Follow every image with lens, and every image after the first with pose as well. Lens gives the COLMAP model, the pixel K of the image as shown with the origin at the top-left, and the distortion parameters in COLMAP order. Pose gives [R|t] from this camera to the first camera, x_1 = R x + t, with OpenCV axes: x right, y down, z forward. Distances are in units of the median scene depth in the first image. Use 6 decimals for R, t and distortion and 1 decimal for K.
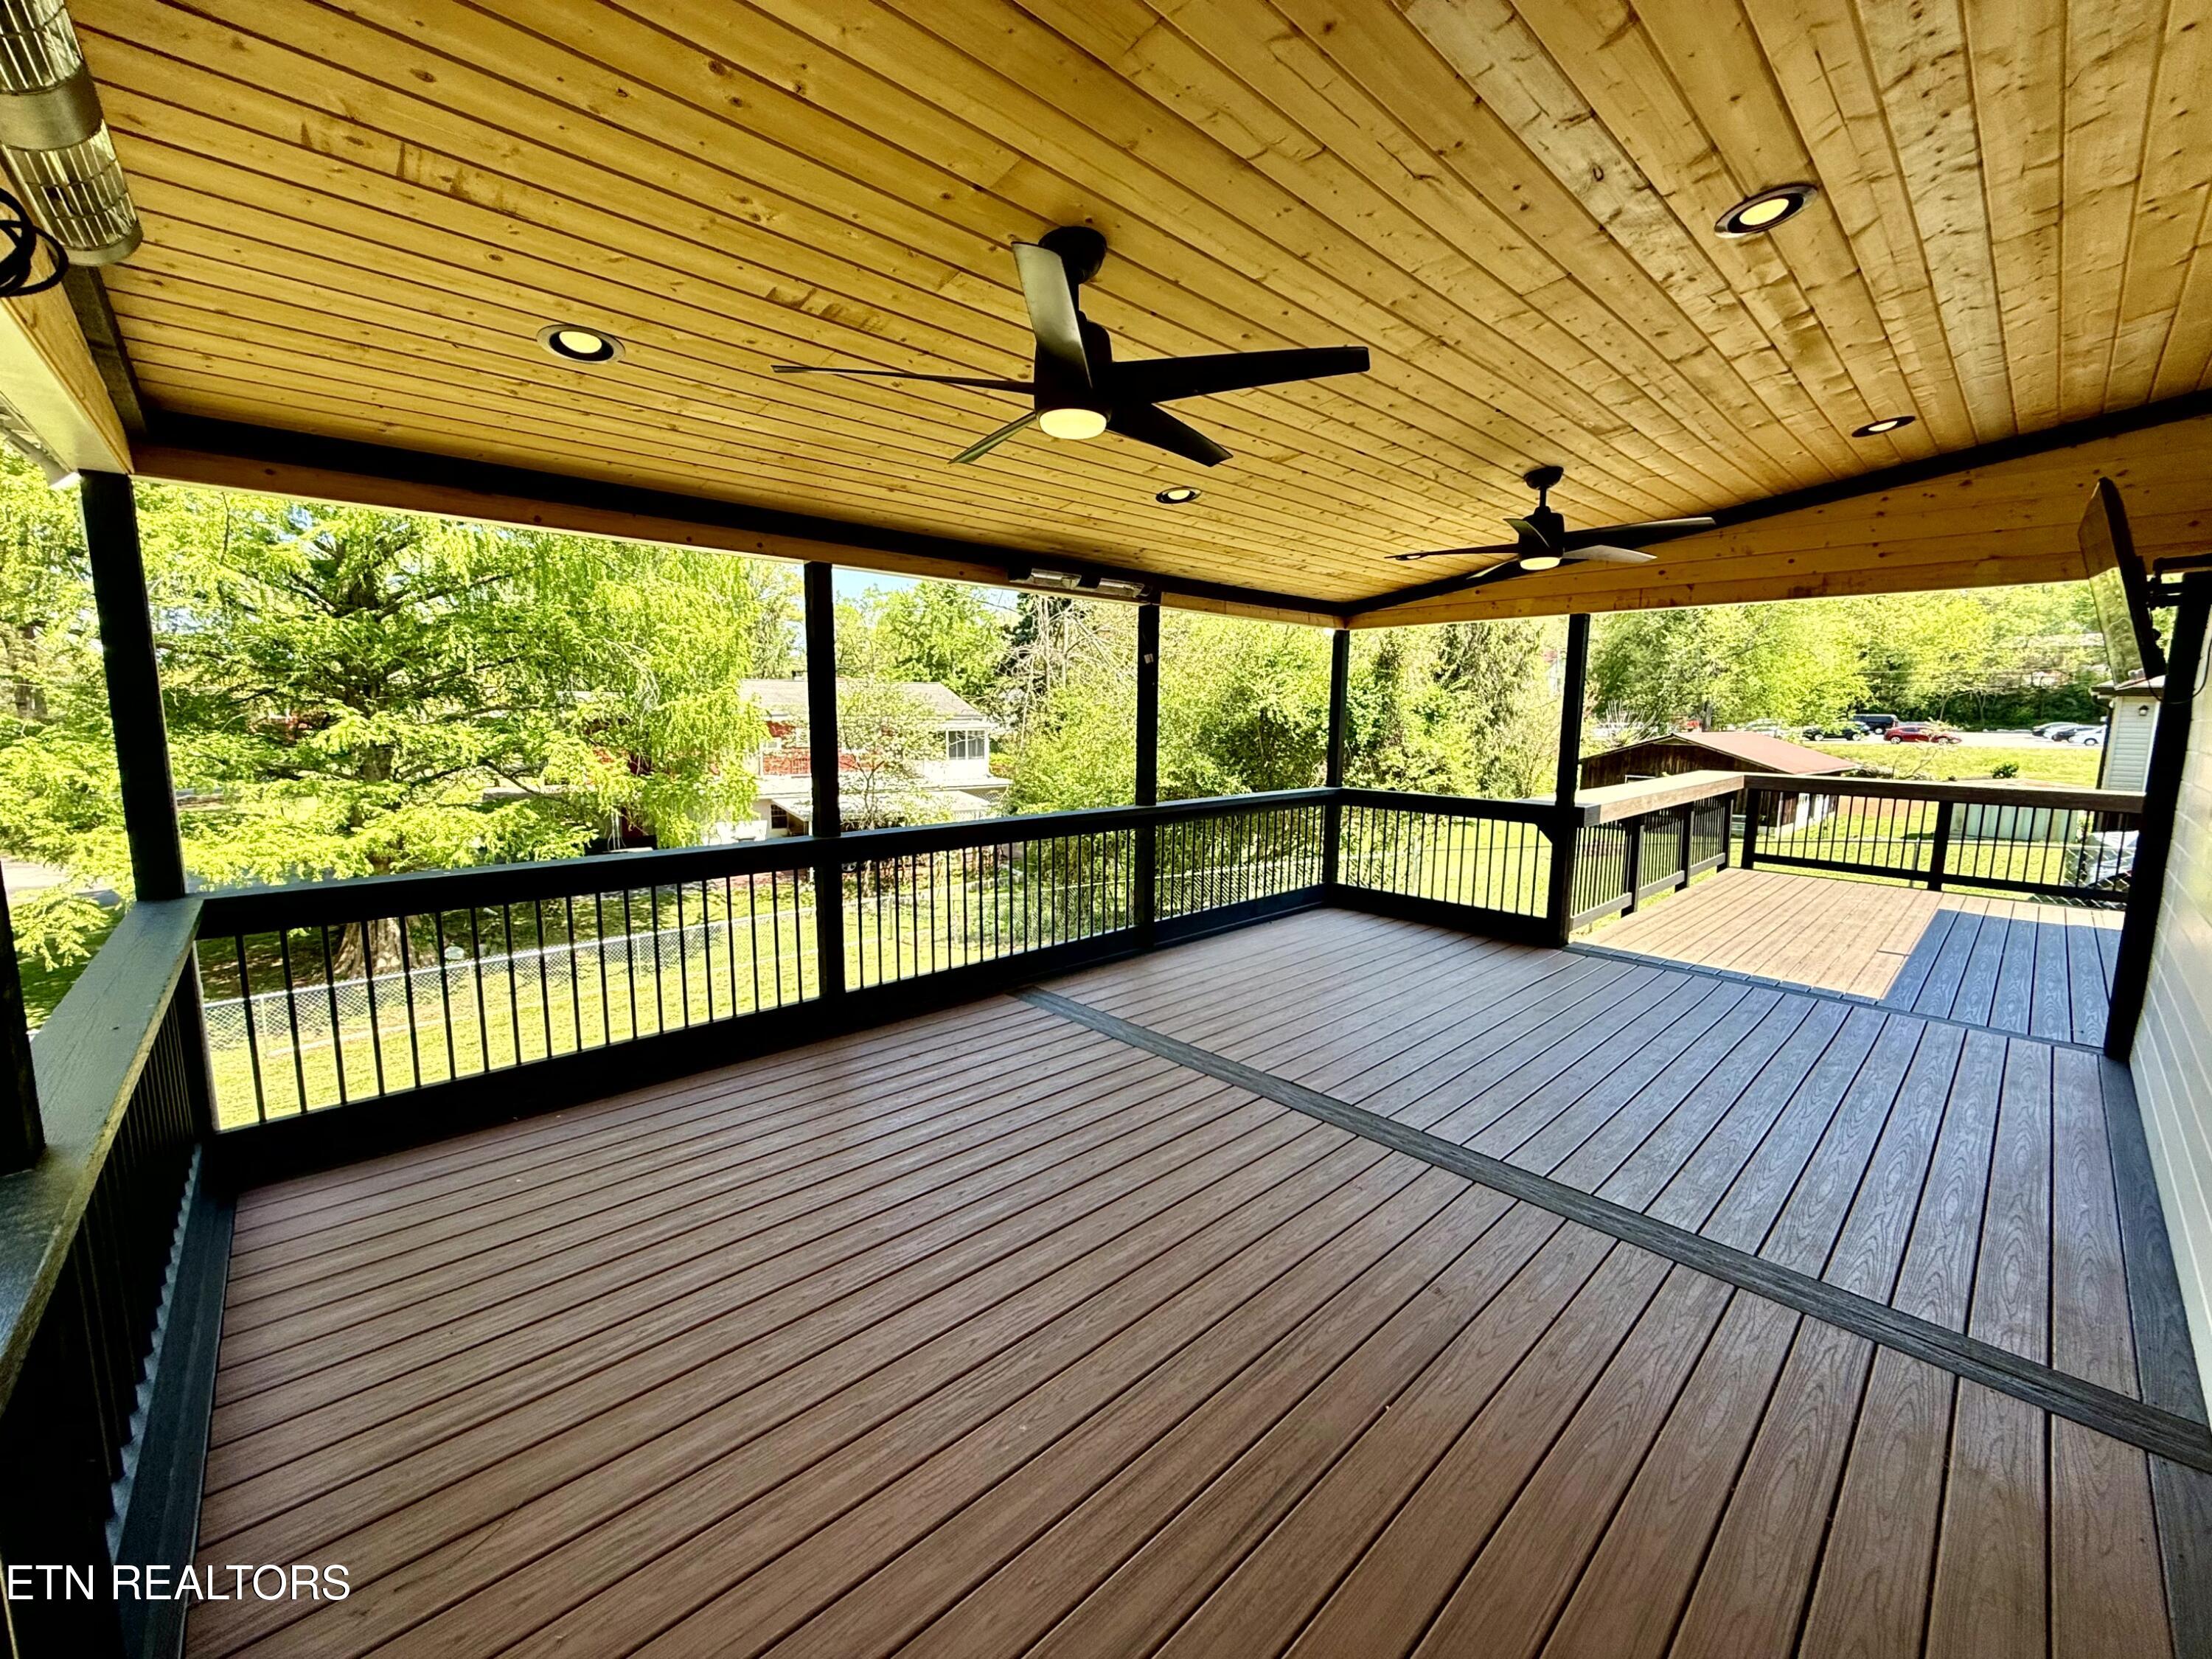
lens RADIAL K [[876.5, 0, 1112.3], [0, 876.5, 849.4], [0, 0, 1]] dist [0.001622, -0.001126]
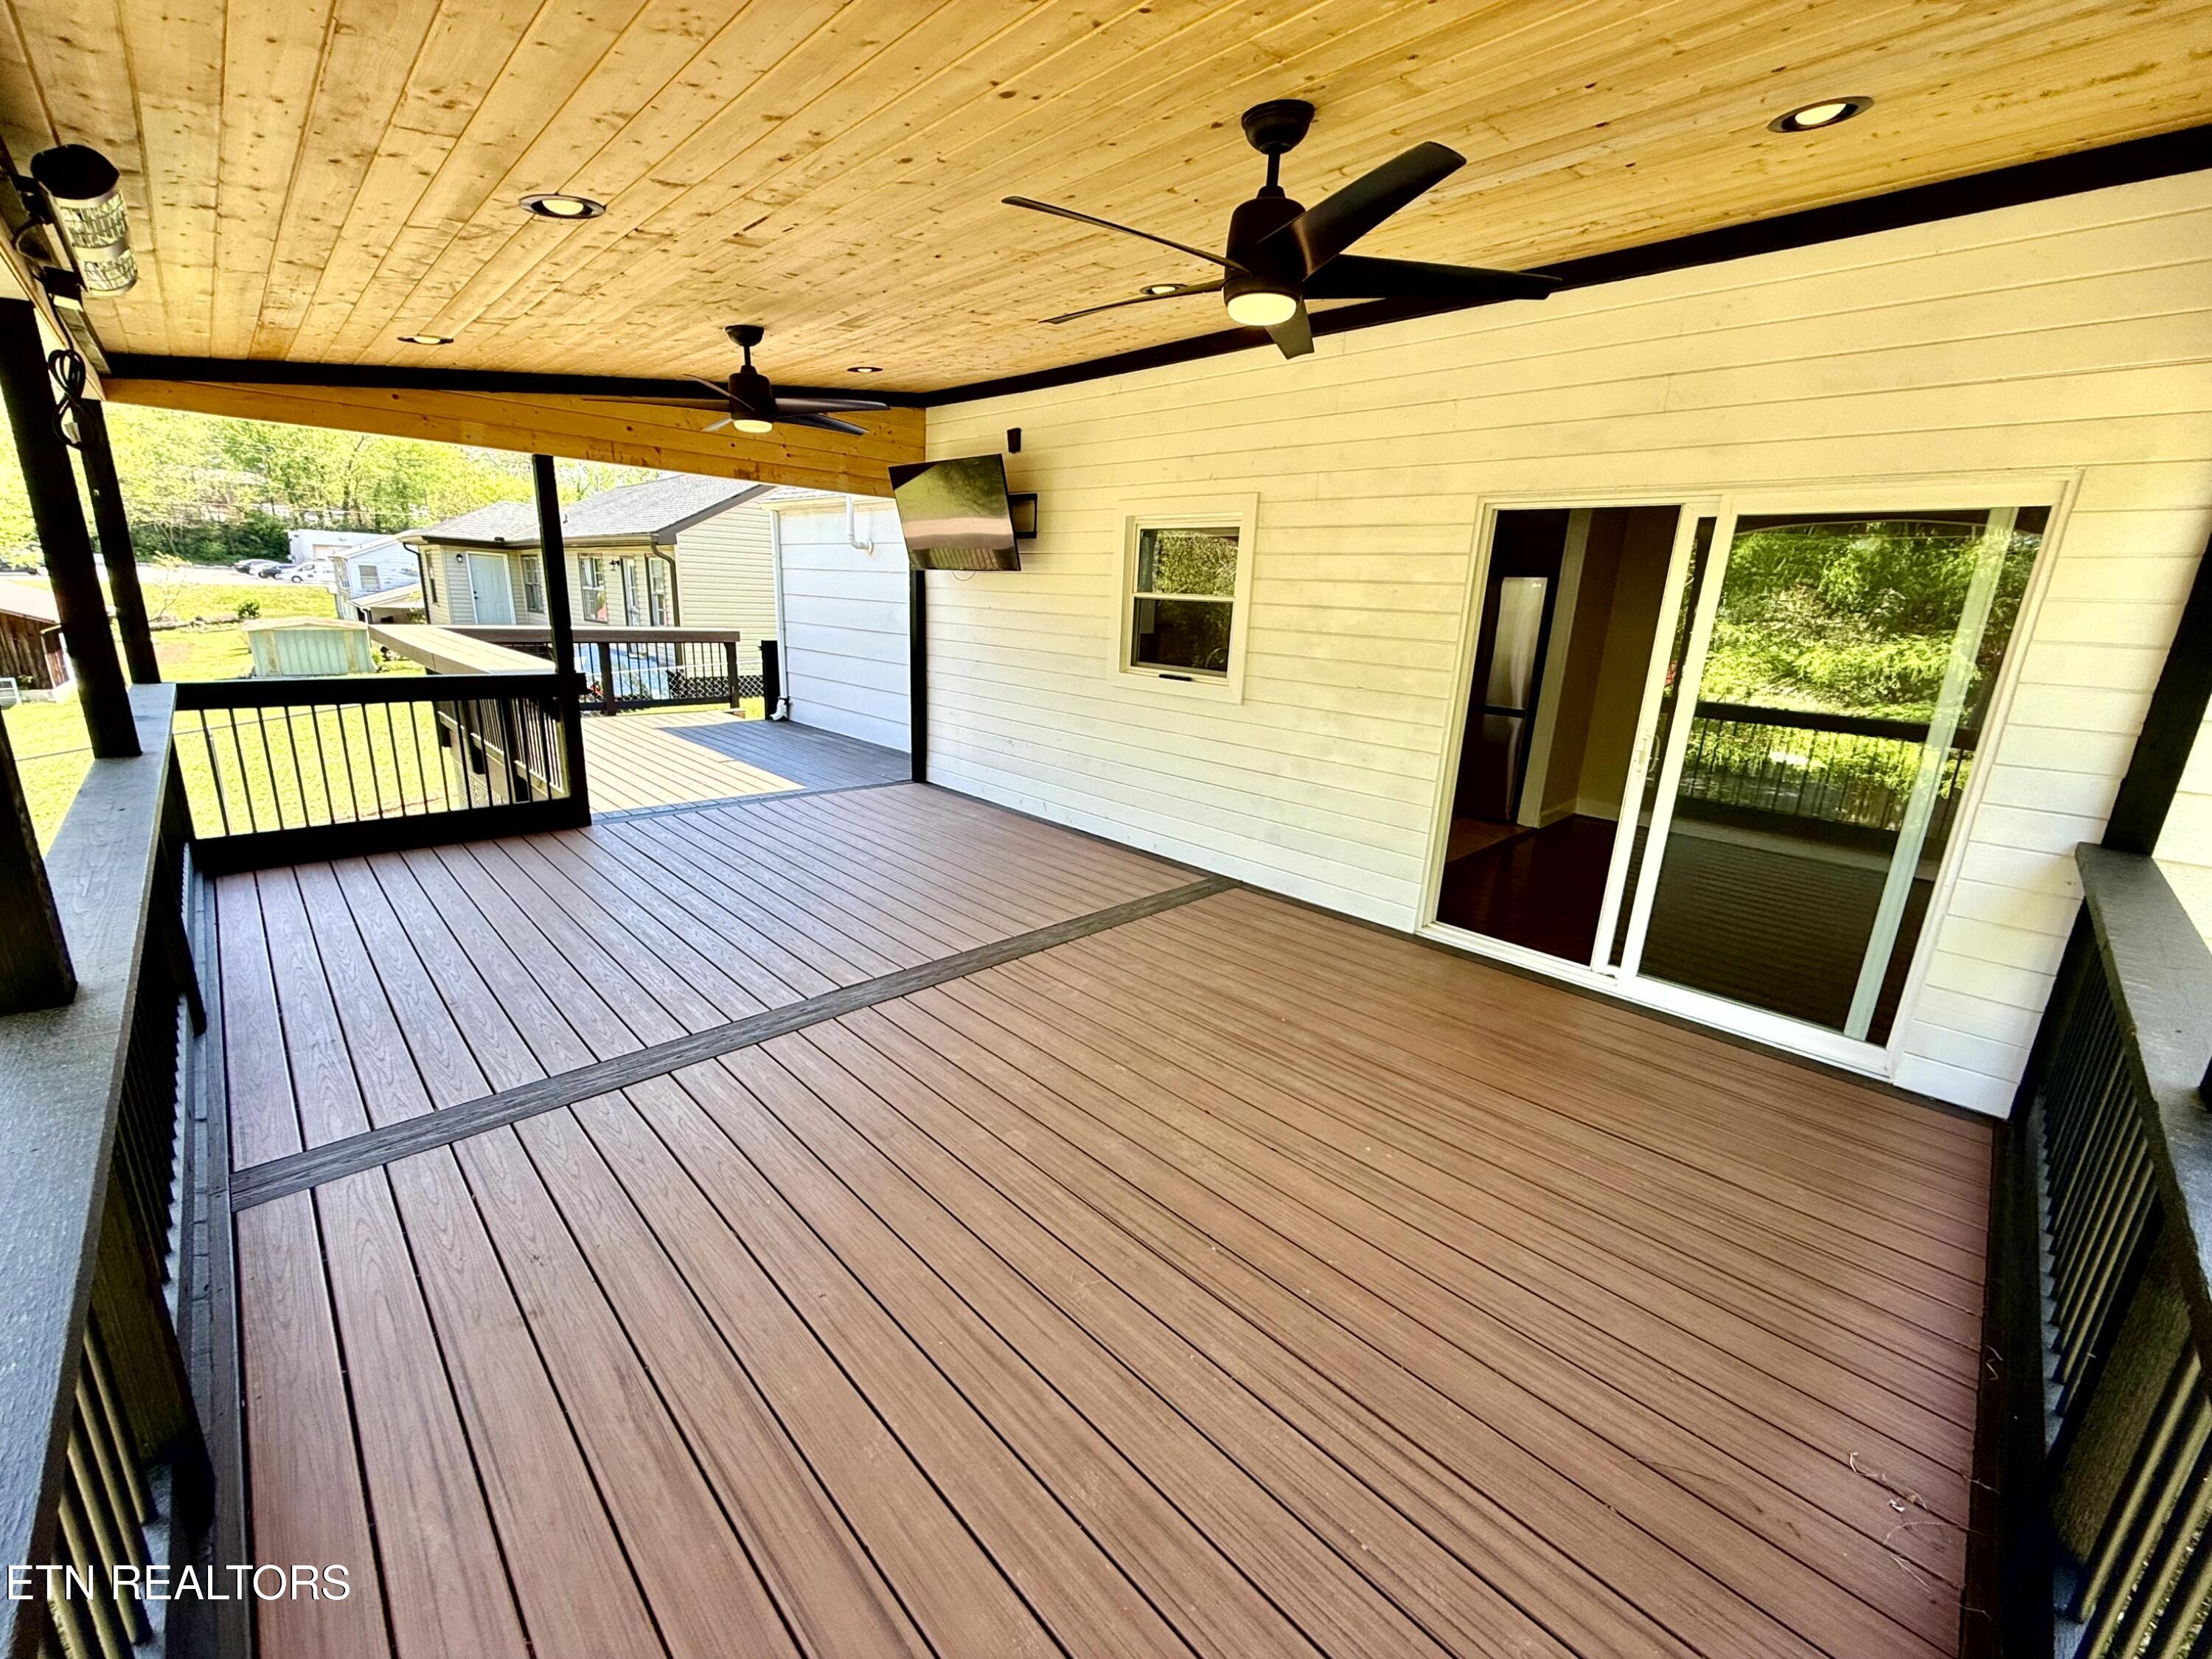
lens RADIAL K [[876.5, 0, 1115.4], [0, 876.5, 815.9], [0, 0, 1]] dist [0.001622, -0.001126]
pose [[-0.030528, -0.253206, 0.966931, -0.419784], [0.111829, 0.960443, 0.255037, -0.073613], [-0.993258, 0.115917, -0.001004, 0.440547]]
